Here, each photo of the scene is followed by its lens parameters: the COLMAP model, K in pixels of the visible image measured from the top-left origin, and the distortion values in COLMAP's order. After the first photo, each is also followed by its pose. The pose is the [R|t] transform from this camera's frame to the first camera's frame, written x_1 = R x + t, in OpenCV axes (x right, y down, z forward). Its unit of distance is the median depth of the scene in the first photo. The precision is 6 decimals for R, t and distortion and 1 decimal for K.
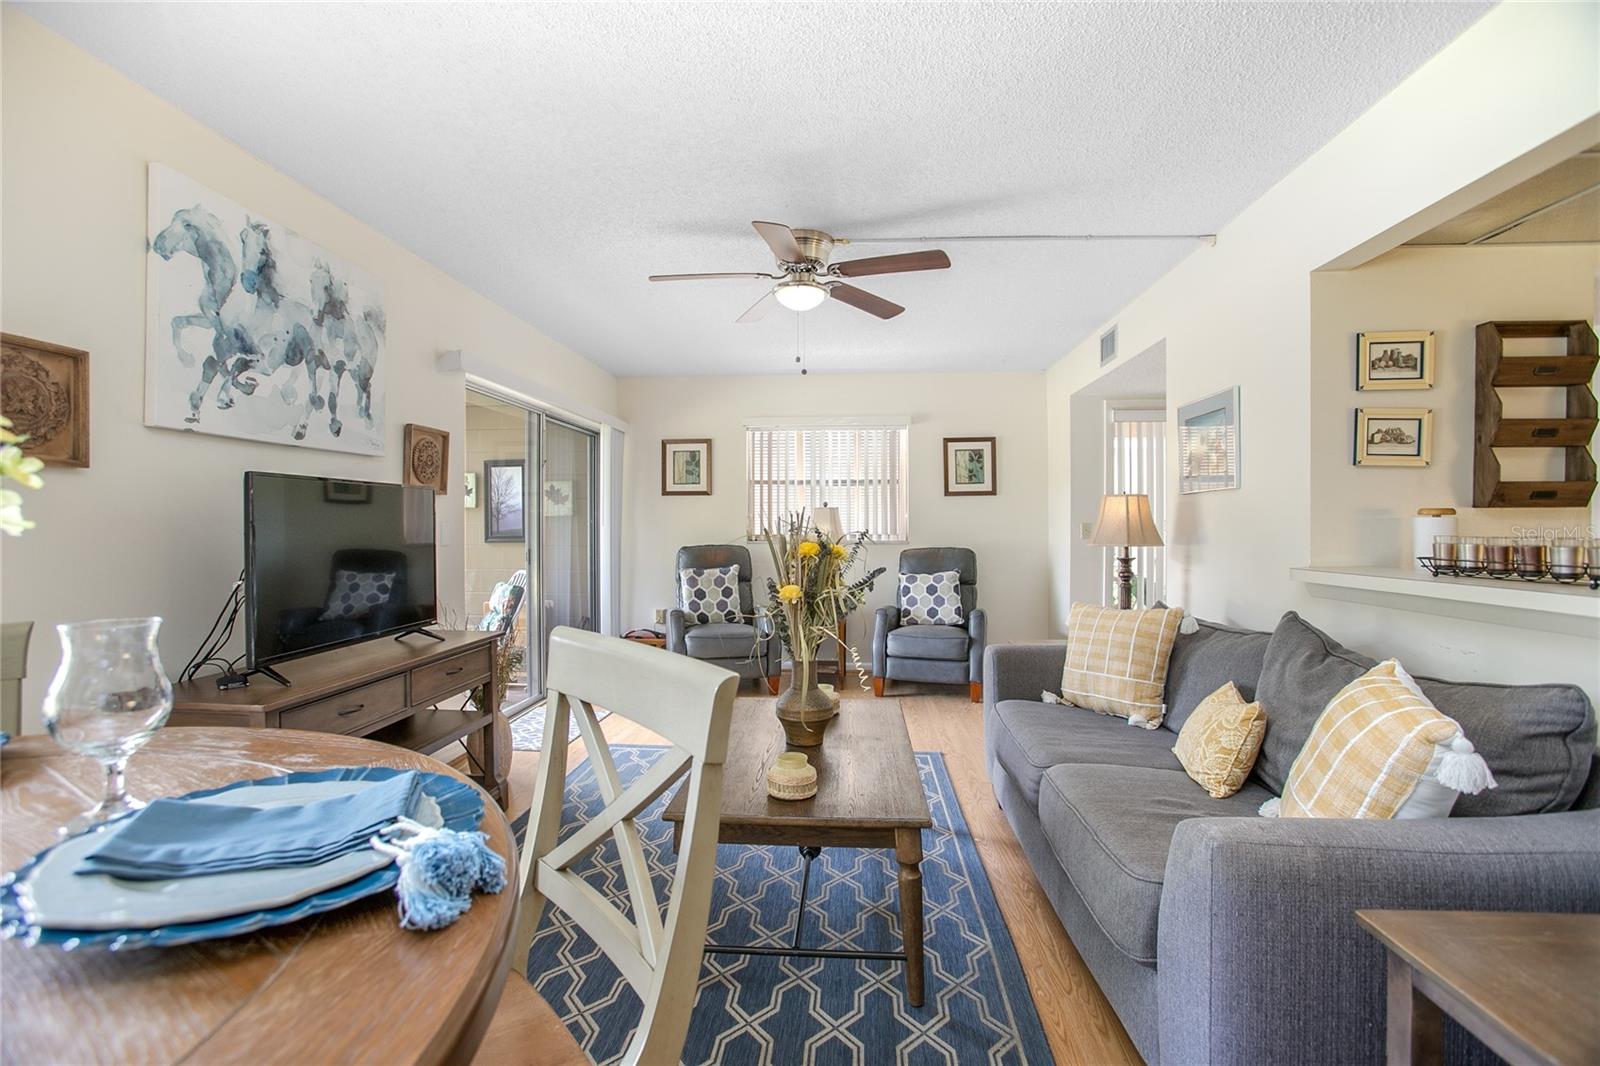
lens RADIAL K [[733.3, 0, 800.8], [0, 733.3, 526.7], [0, 0, 1]] dist [-0.058200, 0.021219]
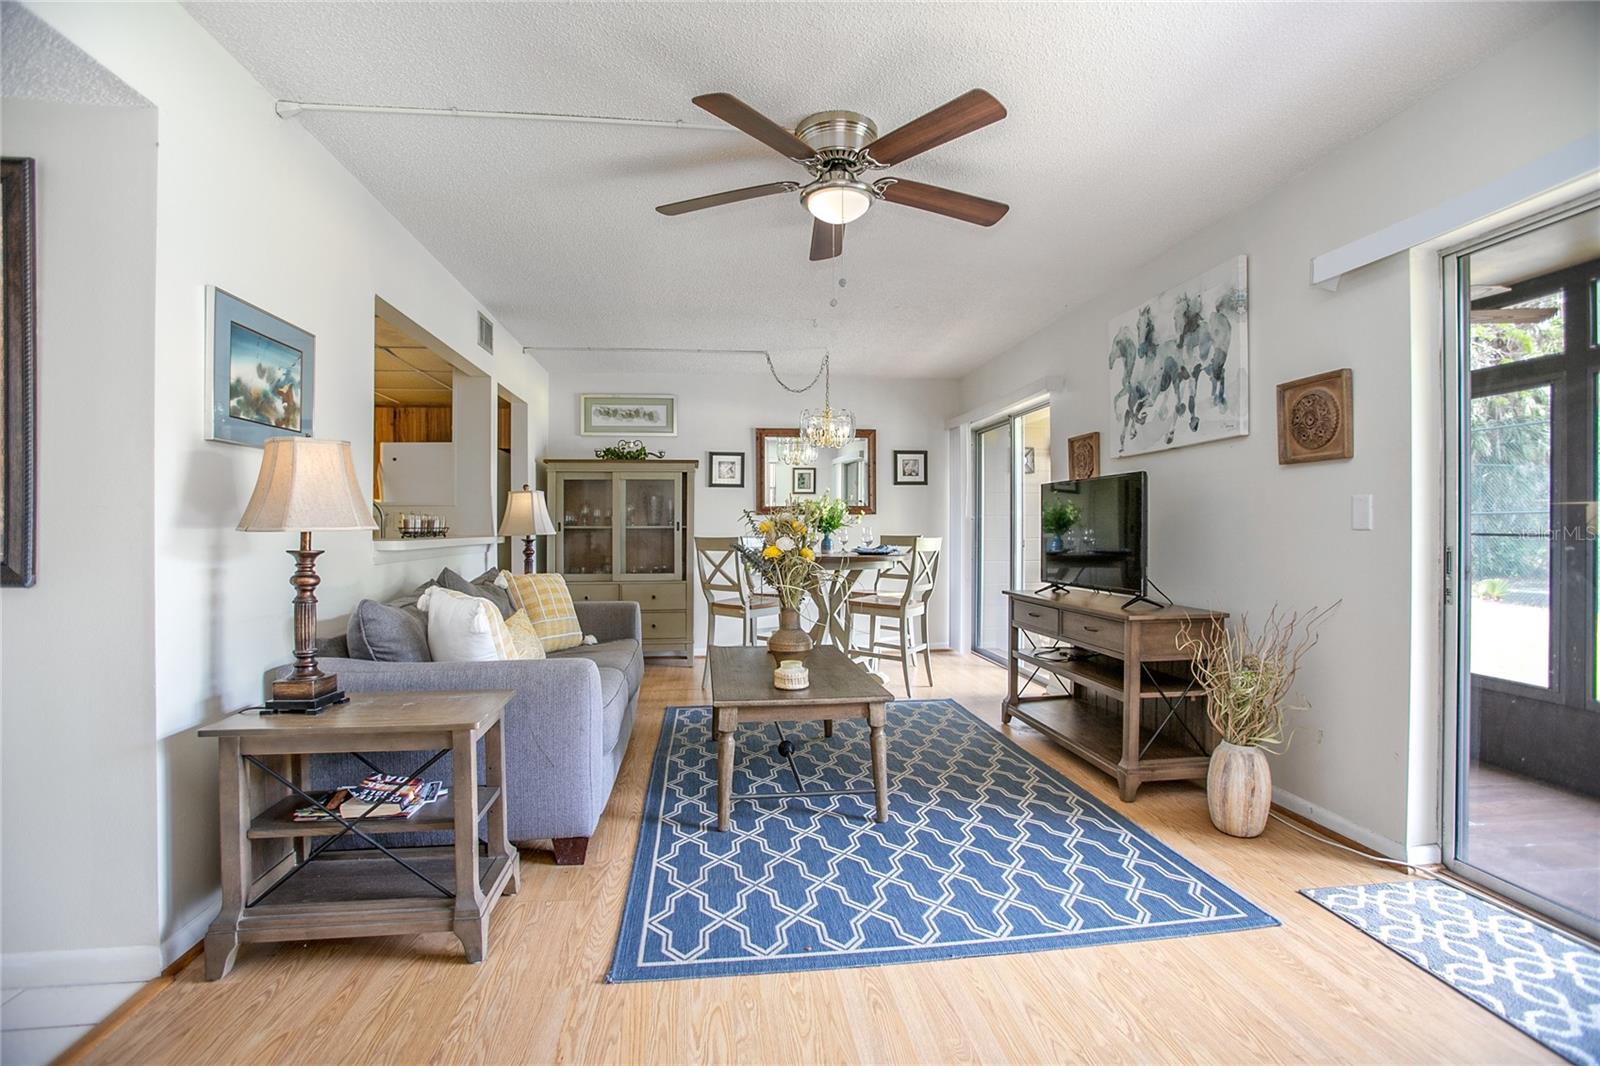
lens RADIAL K [[733.3, 0, 799.1], [0, 733.3, 533.3], [0, 0, 1]] dist [-0.058200, 0.021219]
pose [[-0.979191, 0.003296, -0.202912, 0.262066], [0.001599, 0.999962, 0.008527, 0.034547], [0.202933, 0.008025, -0.979160, 2.324360]]
